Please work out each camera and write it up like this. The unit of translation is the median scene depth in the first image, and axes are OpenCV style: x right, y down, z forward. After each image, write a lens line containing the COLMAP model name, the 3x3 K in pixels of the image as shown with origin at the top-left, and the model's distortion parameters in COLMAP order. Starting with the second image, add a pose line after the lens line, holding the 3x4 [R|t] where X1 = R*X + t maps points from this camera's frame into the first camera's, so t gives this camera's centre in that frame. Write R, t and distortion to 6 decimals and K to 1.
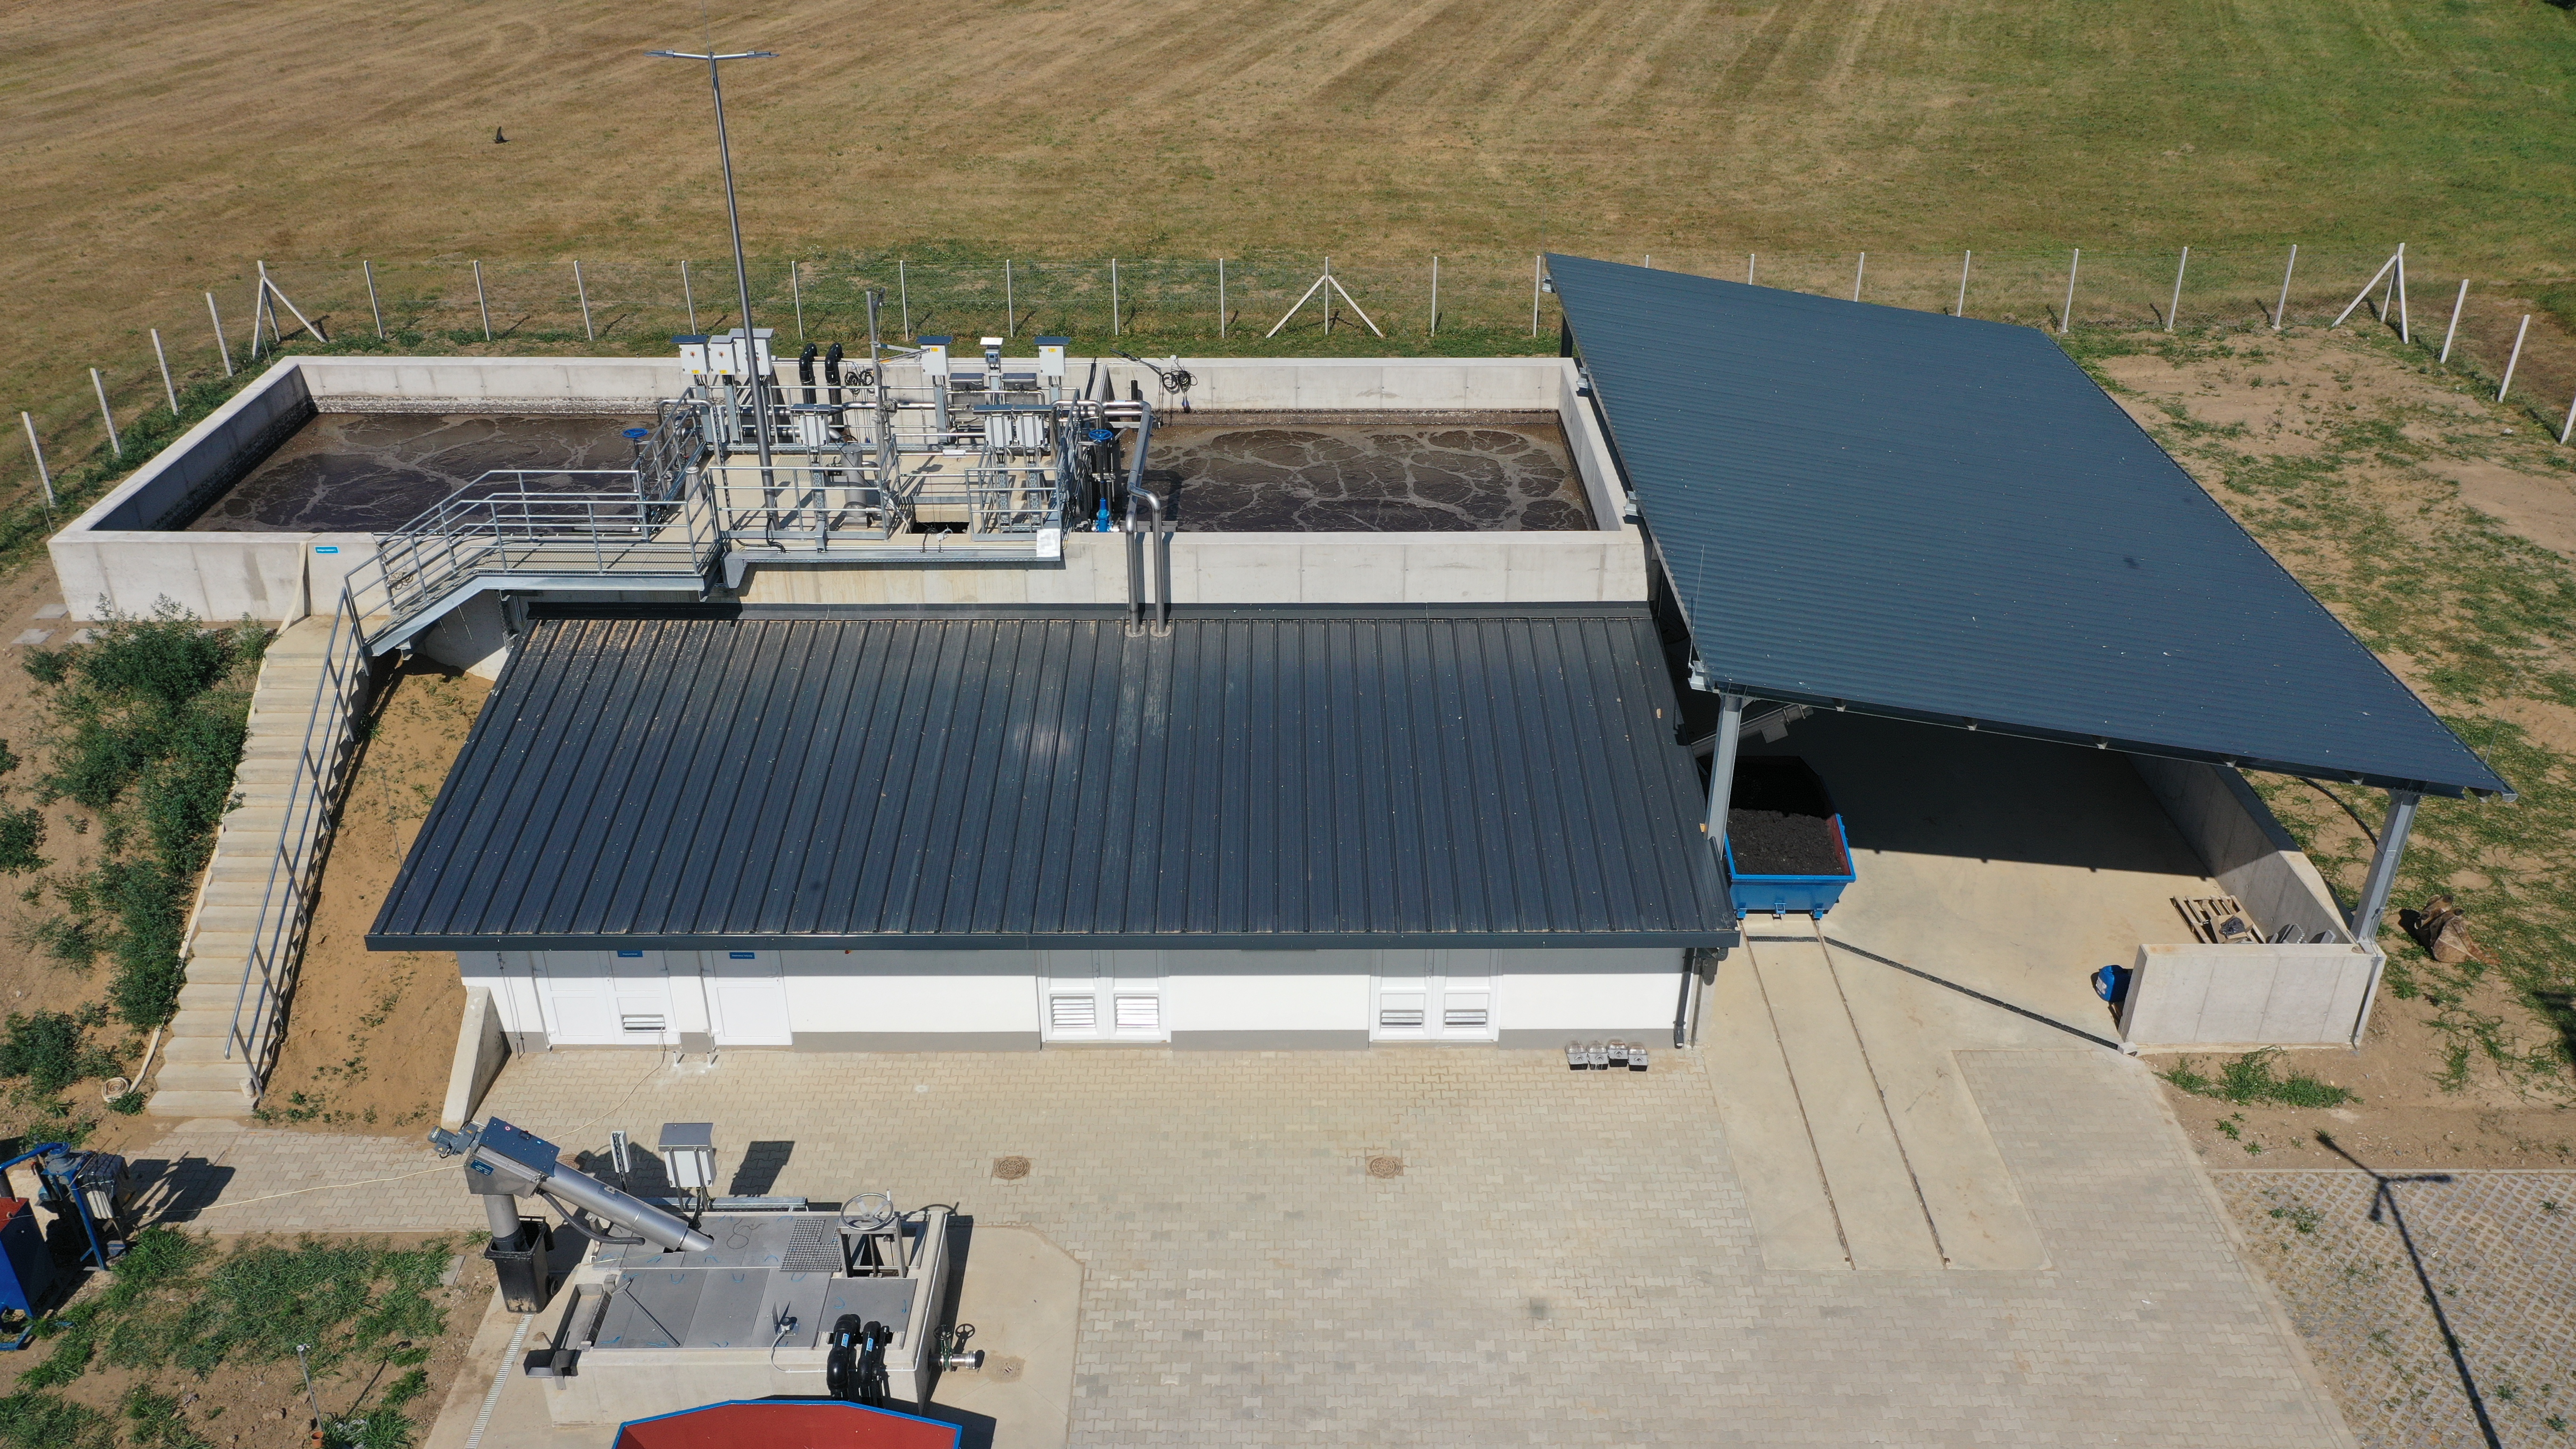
lens RADIAL K [[2050.6, 0, 1288.0], [0, 2050.6, 724.5], [0, 0, 1]] dist [0.015344, 0.003868]
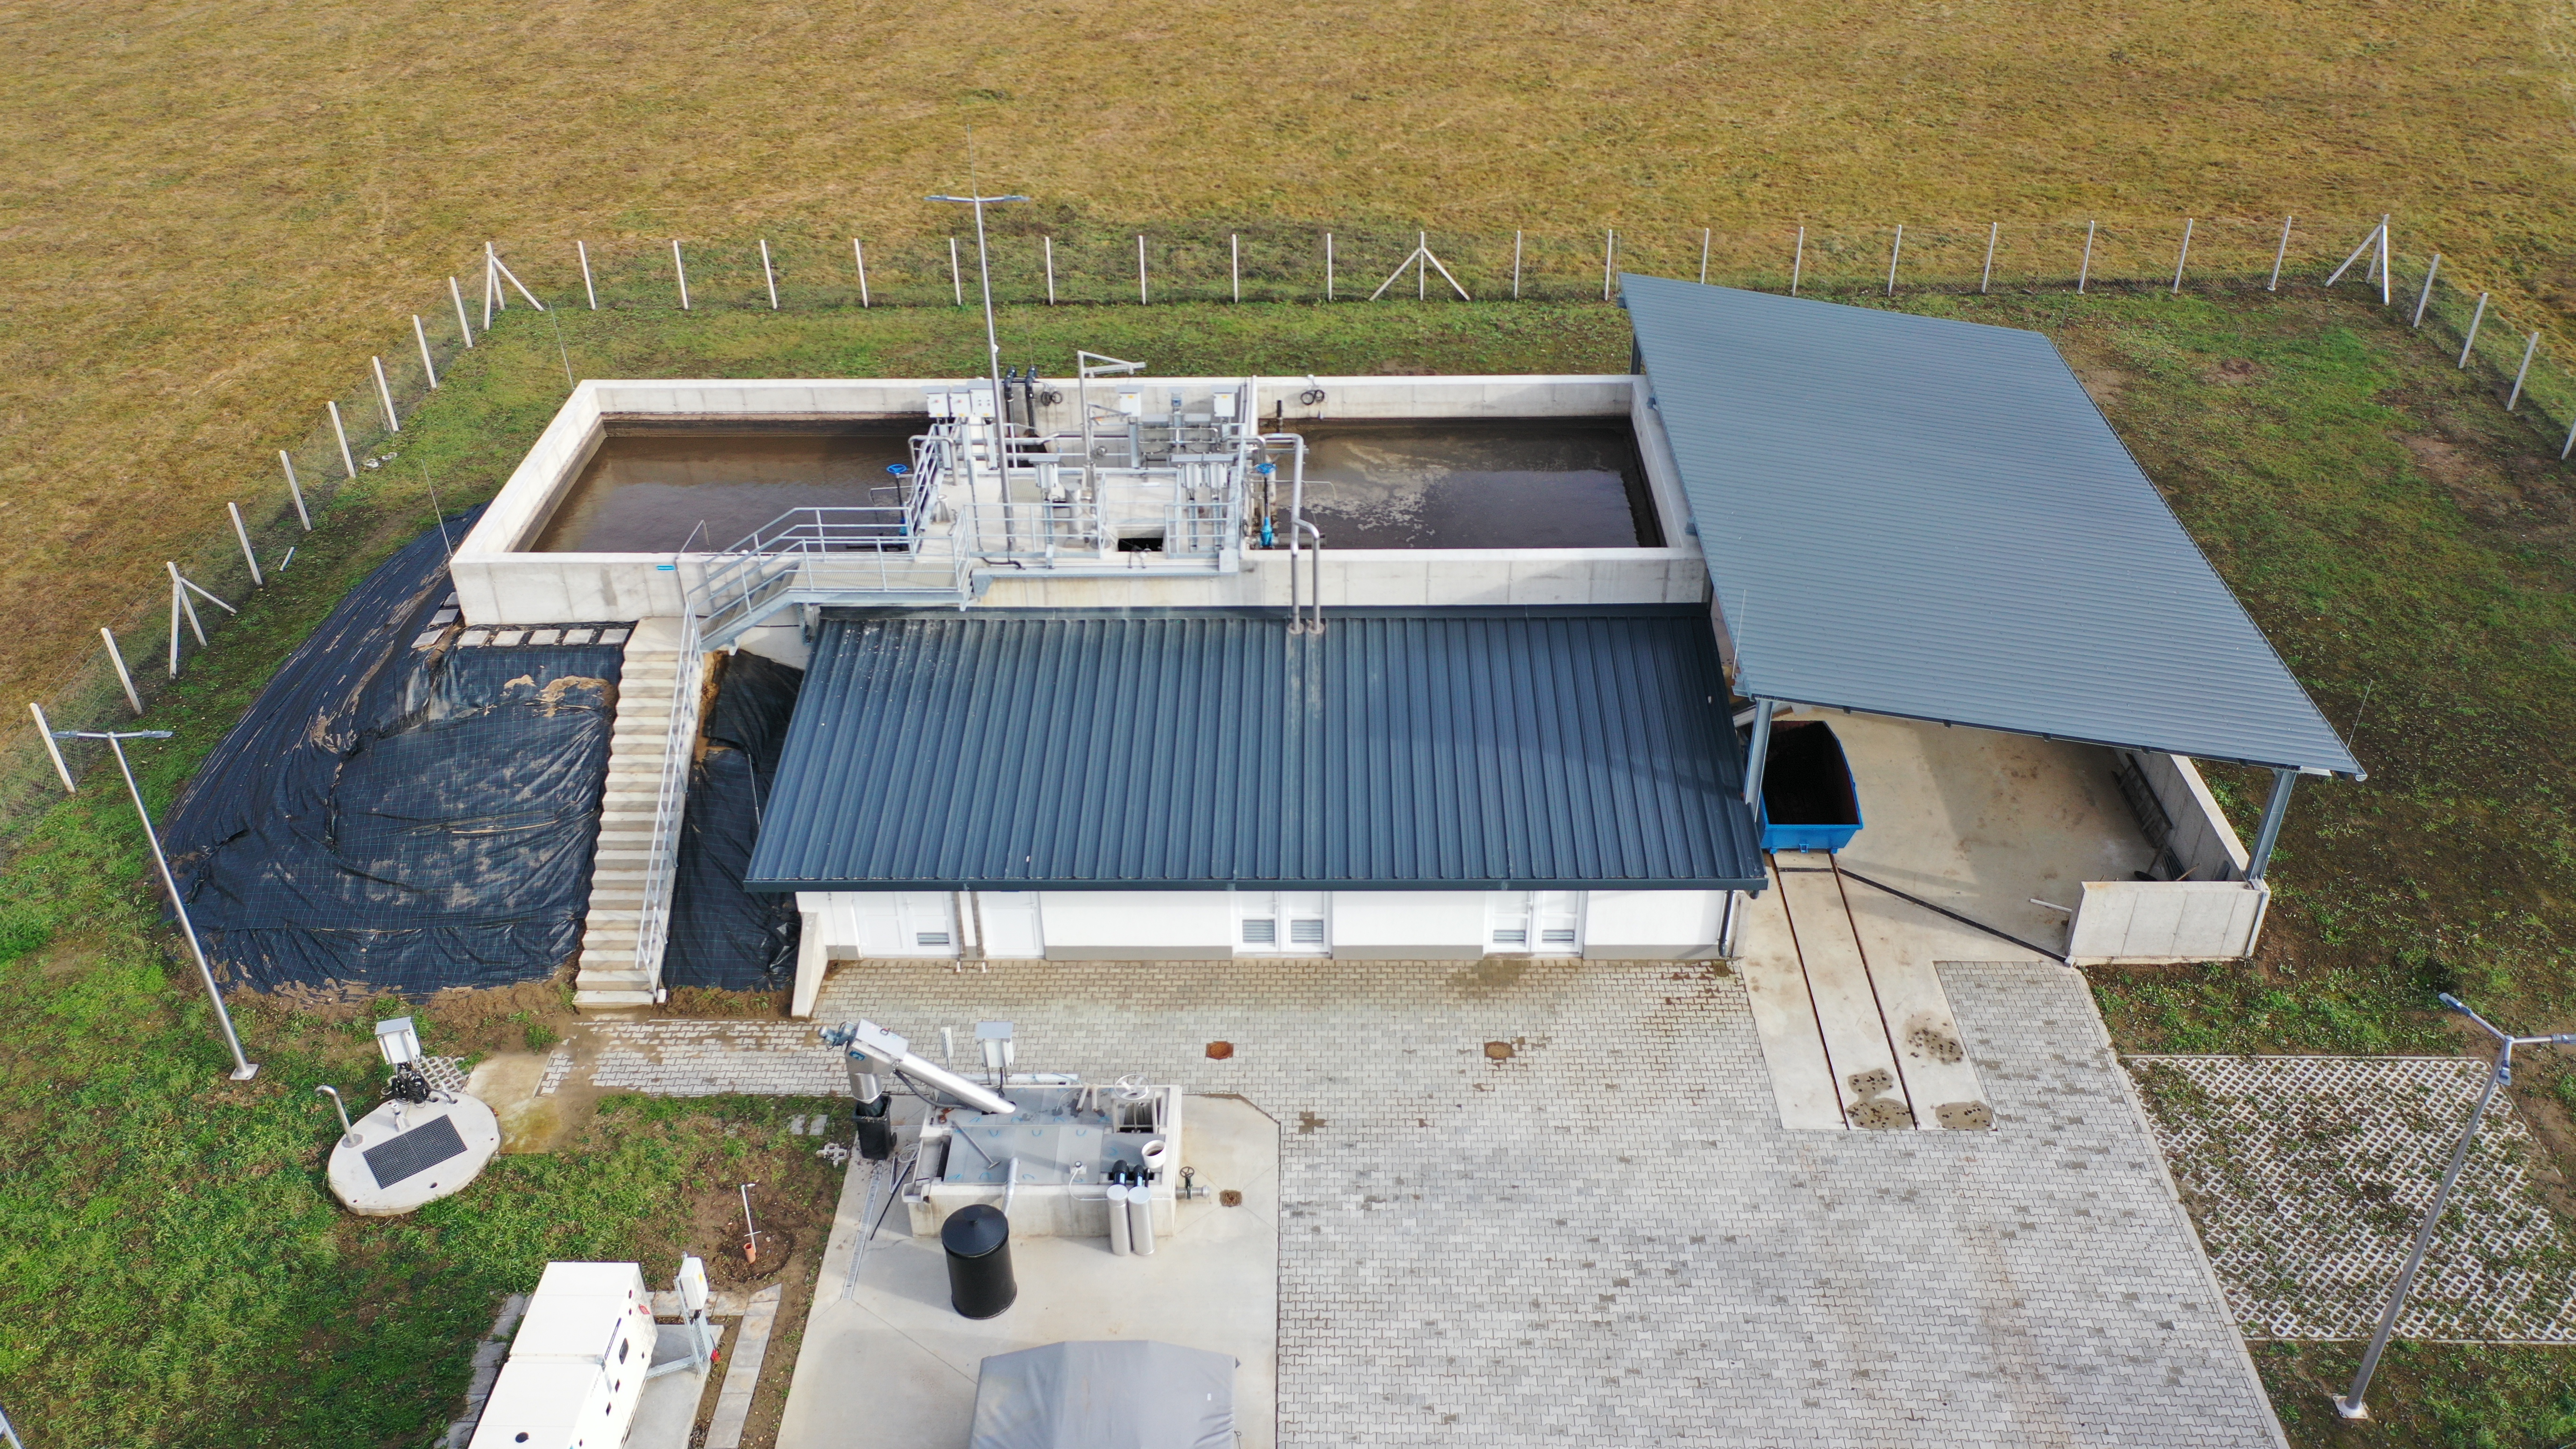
lens RADIAL K [[1989.7, 0, 1293.8], [0, 1989.7, 764.0], [0, 0, 1]] dist [0.017111, -0.002111]
pose [[0.999679, 0.000053, -0.025338, -0.045846], [0.002290, 0.995718, 0.092419, -0.078937], [0.025235, -0.092447, 0.995398, -0.239510]]
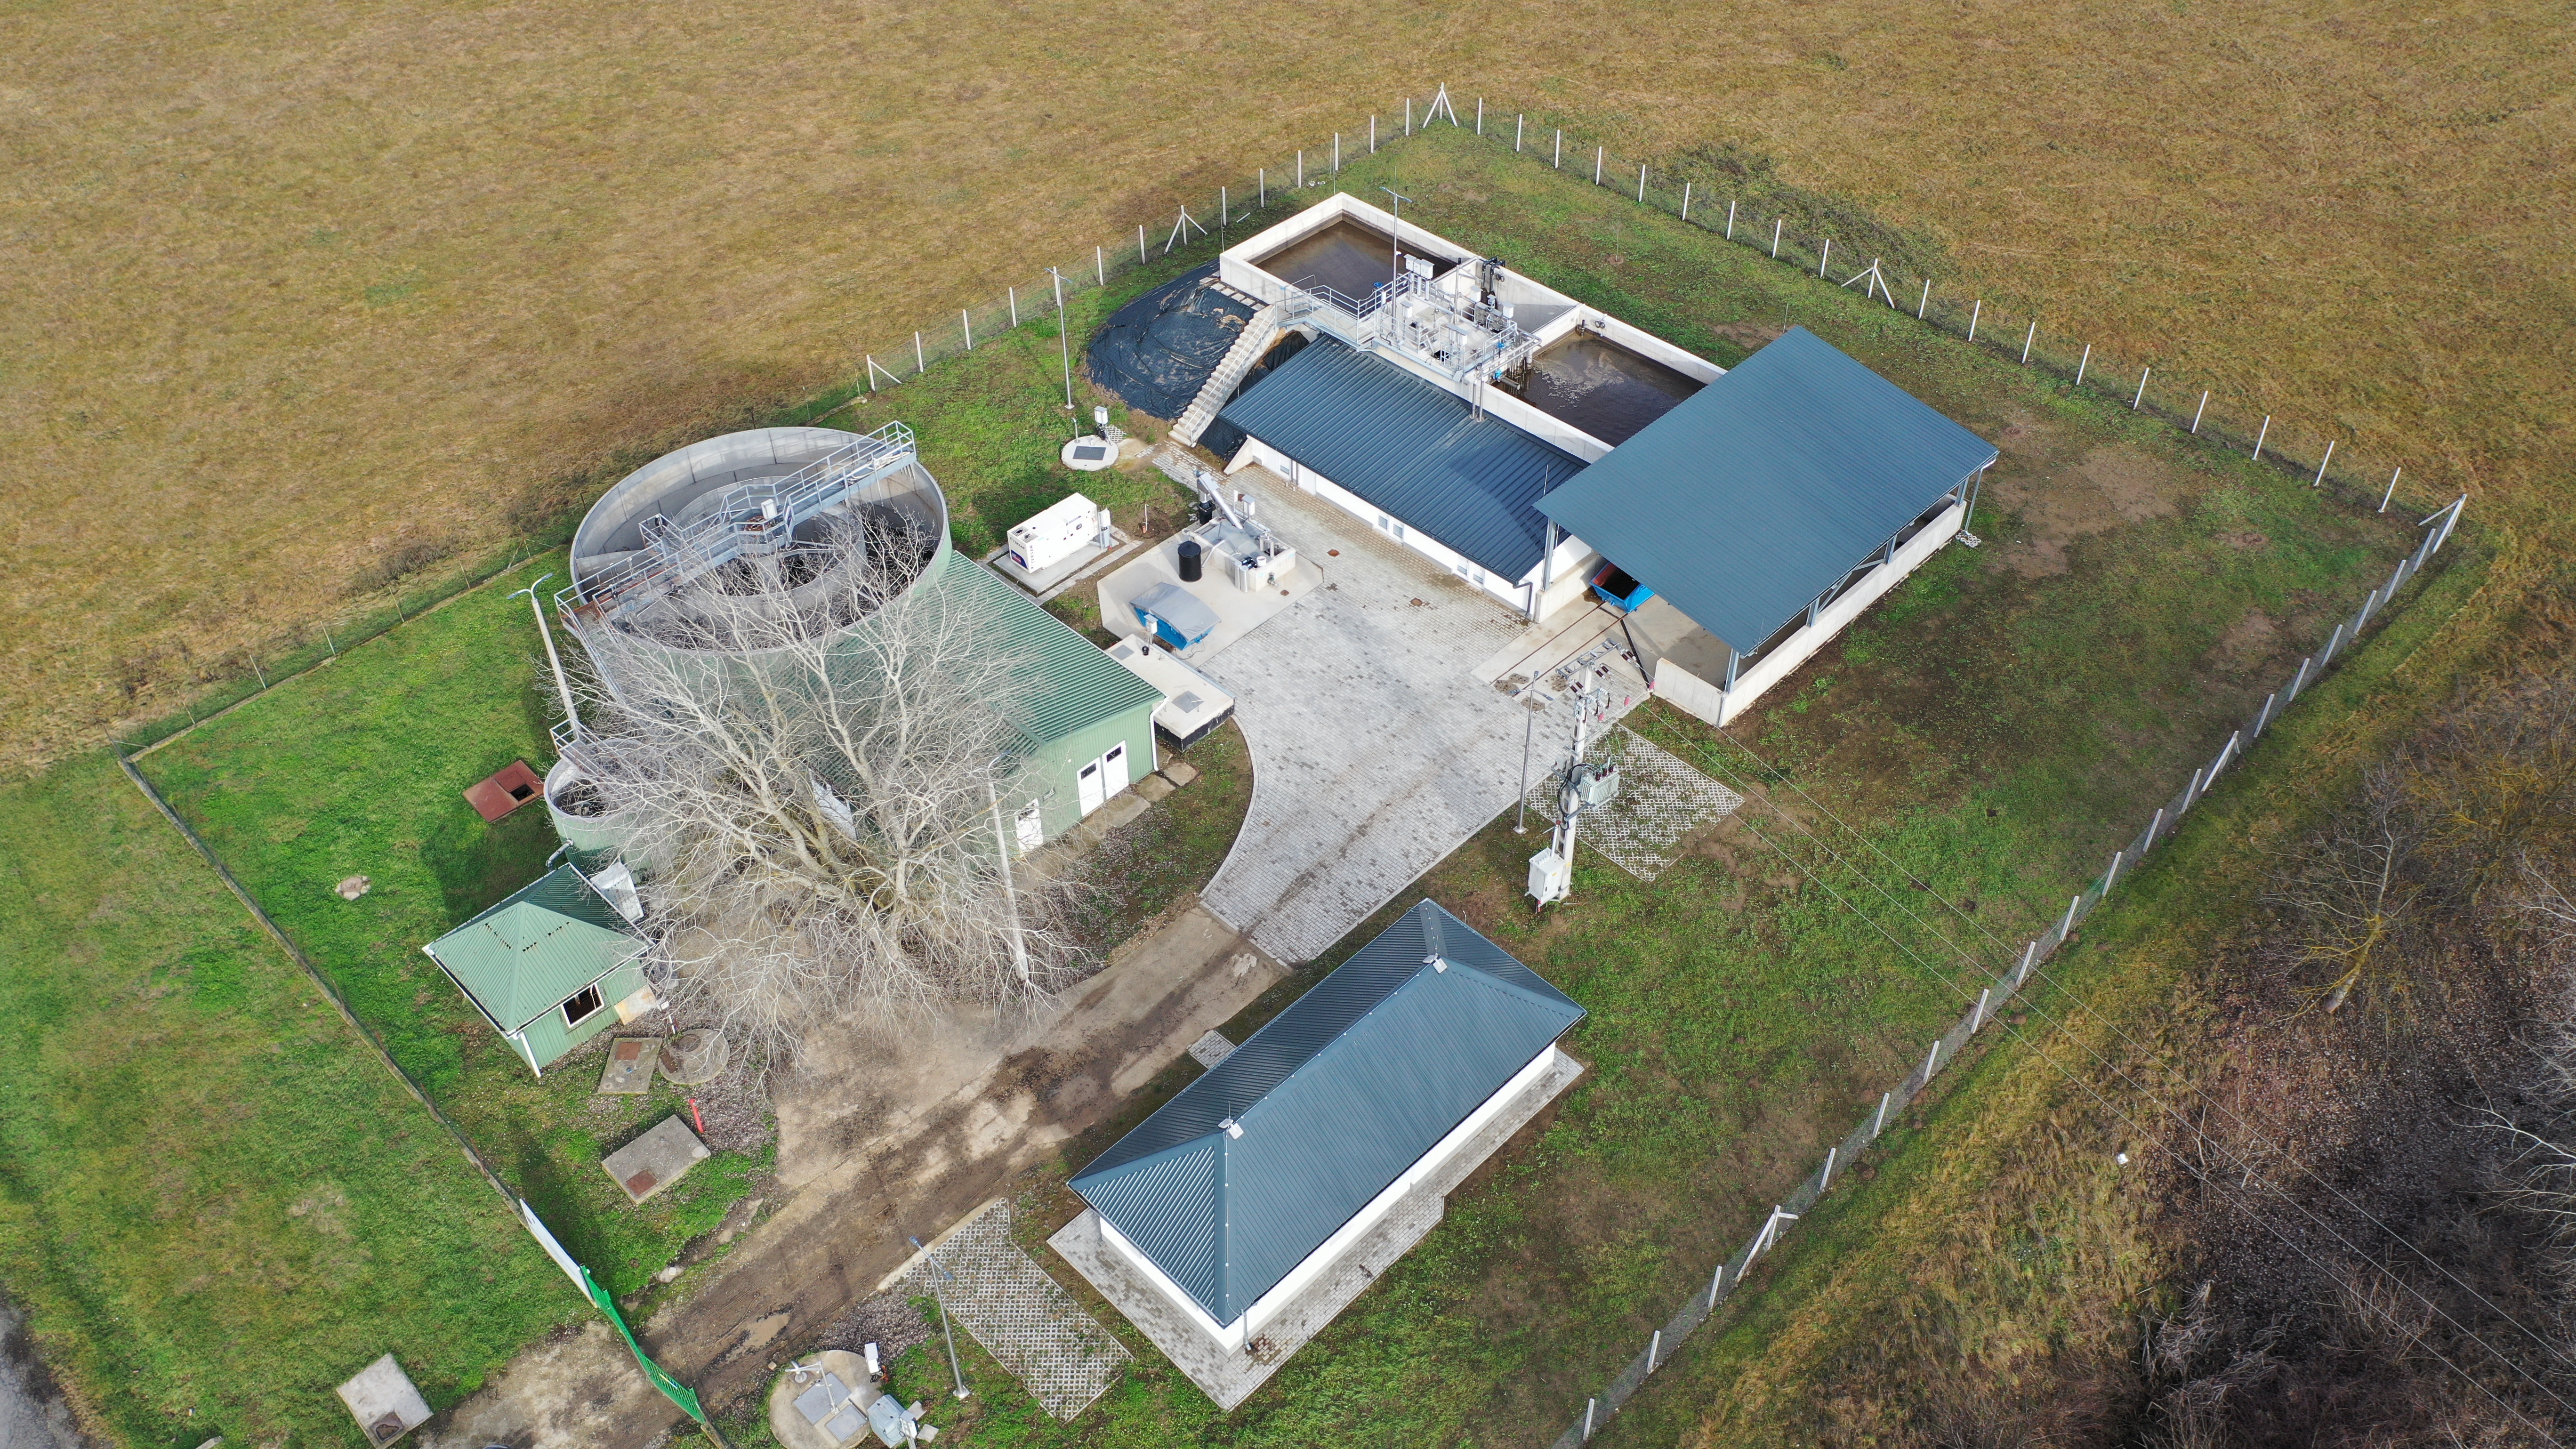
lens RADIAL K [[2050.6, 0, 1288.0], [0, 2050.6, 724.5], [0, 0, 1]] dist [0.015344, 0.003868]
pose [[0.706401, 0.472075, -0.527392, 1.485759], [-0.343858, 0.880149, 0.327259, -0.526067], [0.618675, -0.049828, 0.784065, -1.453880]]
